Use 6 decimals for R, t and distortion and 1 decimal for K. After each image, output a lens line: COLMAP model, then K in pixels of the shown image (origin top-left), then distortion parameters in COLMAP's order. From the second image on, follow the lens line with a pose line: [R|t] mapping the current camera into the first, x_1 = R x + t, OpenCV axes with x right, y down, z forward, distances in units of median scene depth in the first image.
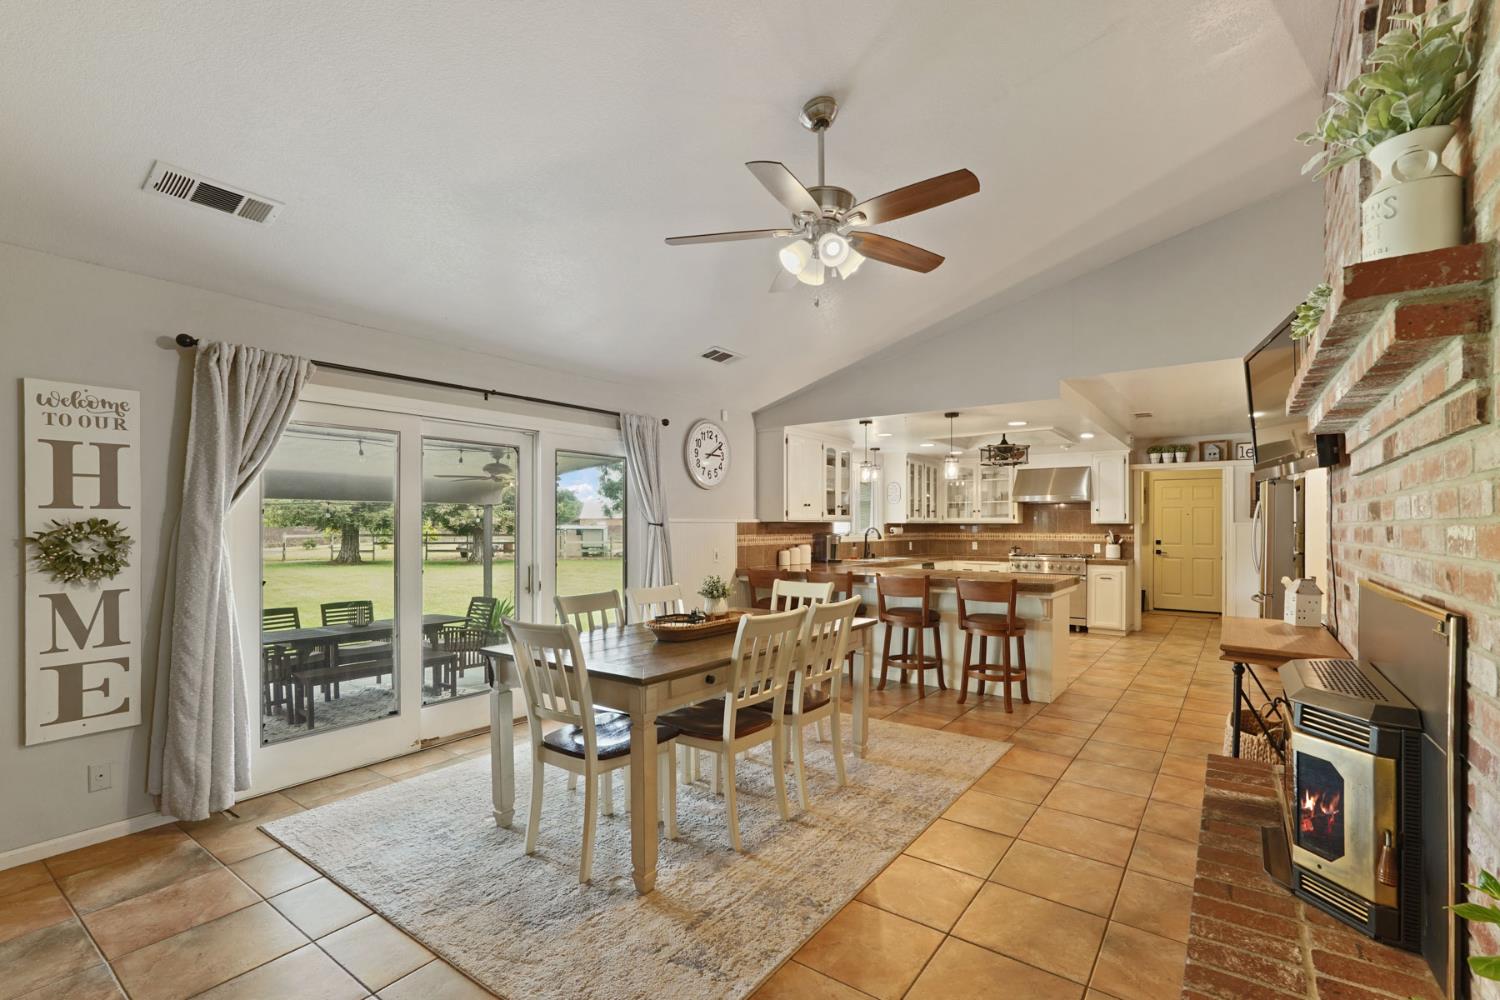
lens RADIAL K [[670.0, 0, 760.6], [0, 670.0, 521.6], [0, 0, 1]] dist [-0.001511, 0.000382]
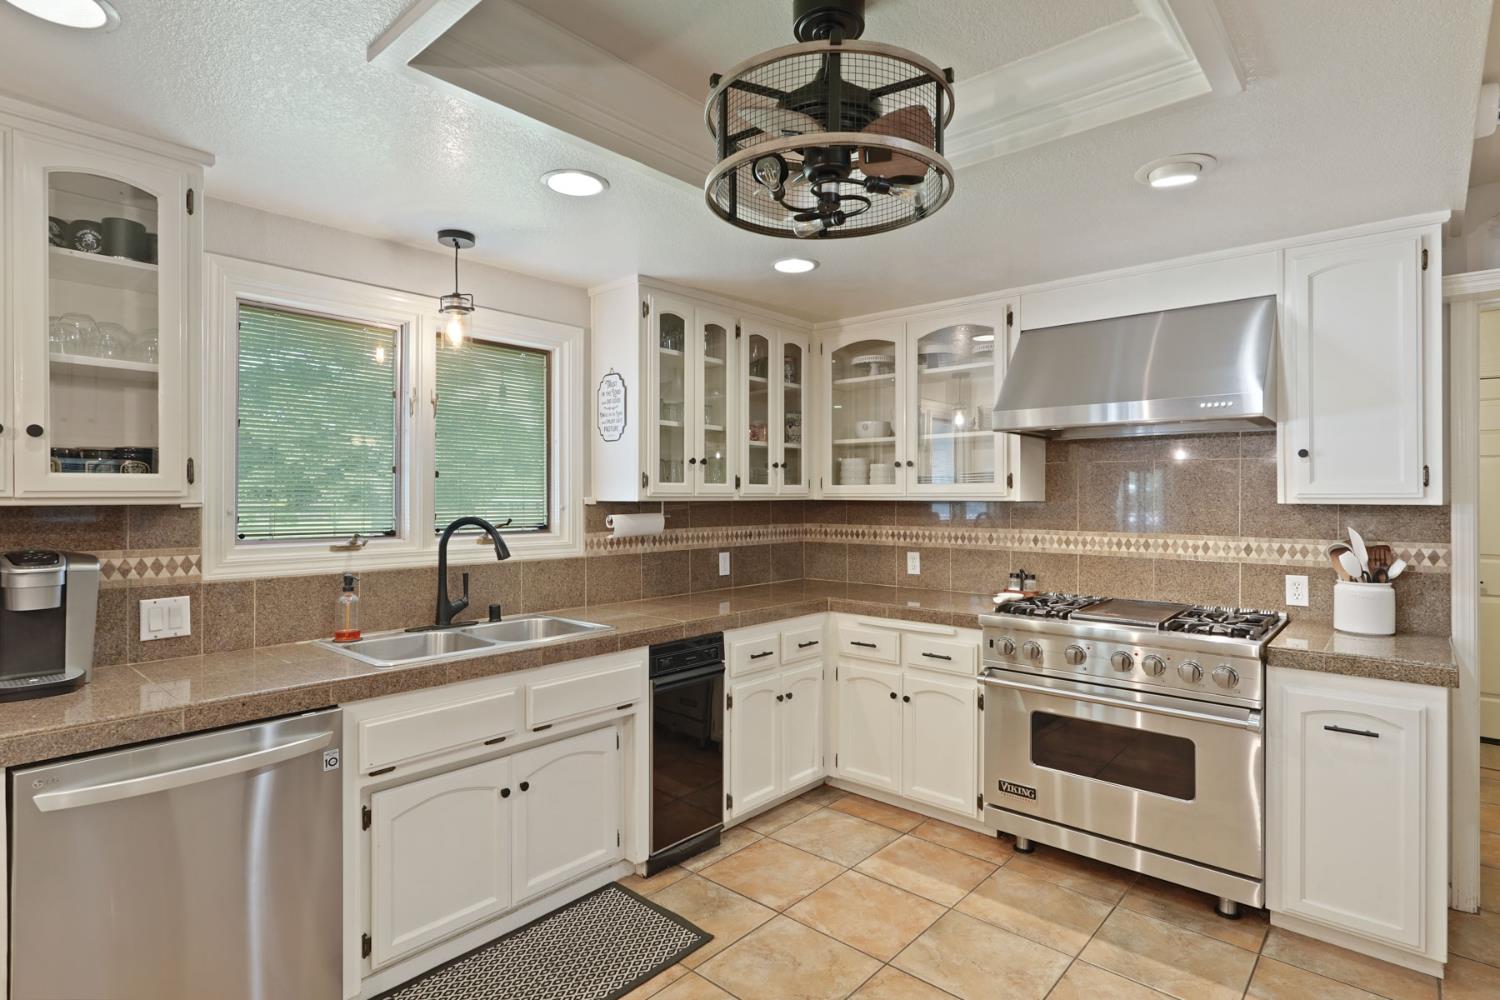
lens RADIAL K [[768.0, 0, 746.0], [0, 768.0, 492.1], [0, 0, 1]] dist [-0.005133, 0.000623]
pose [[0.994618, -0.001149, -0.103608, 0.315707], [0.001416, 0.999996, 0.002505, -0.003061], [0.103604, -0.002638, 0.994615, 0.678493]]
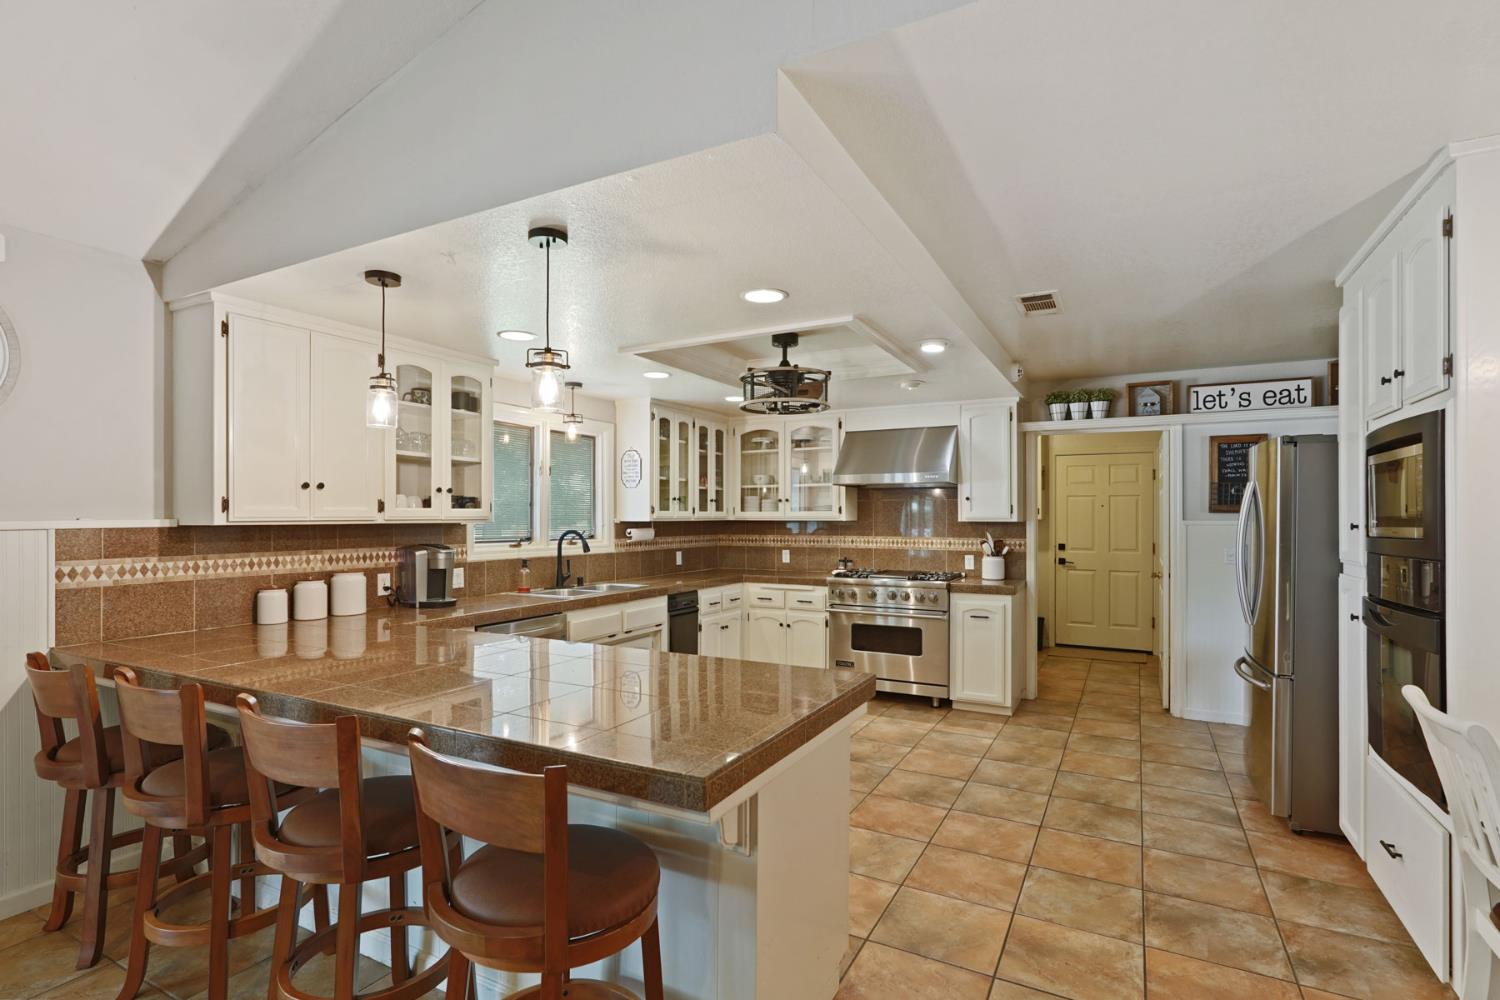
lens RADIAL K [[719.4, 0, 753.7], [0, 719.4, 514.1], [0, 0, 1]] dist [-0.014559, 0.001349]
pose [[0.990747, -0.001087, 0.135715, 0.230682], [0.000668, 0.999995, 0.003128, -0.005946], [-0.135717, -0.003008, 0.990743, 0.399291]]
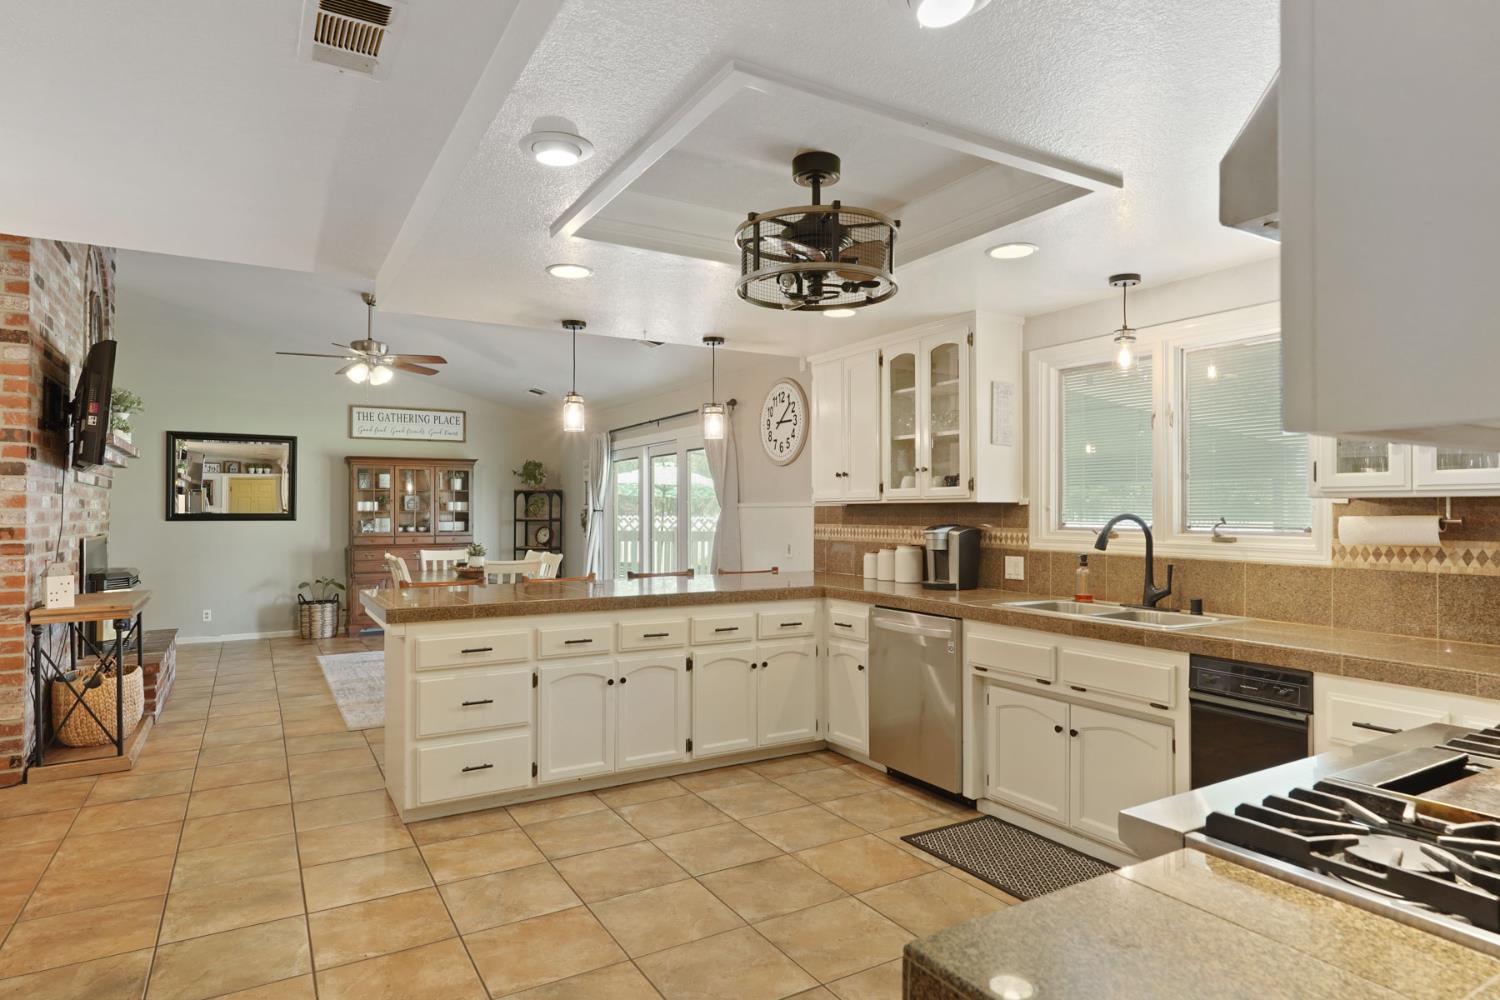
lens RADIAL K [[856.5, 0, 761.0], [0, 856.5, 495.2], [0, 0, 1]] dist [-0.002521, -0.000036]
pose [[-0.397464, -0.017319, -0.917454, 0.617837], [0.006237, 0.999748, -0.021574, 0.006682], [0.917596, -0.014297, -0.397256, 0.978281]]
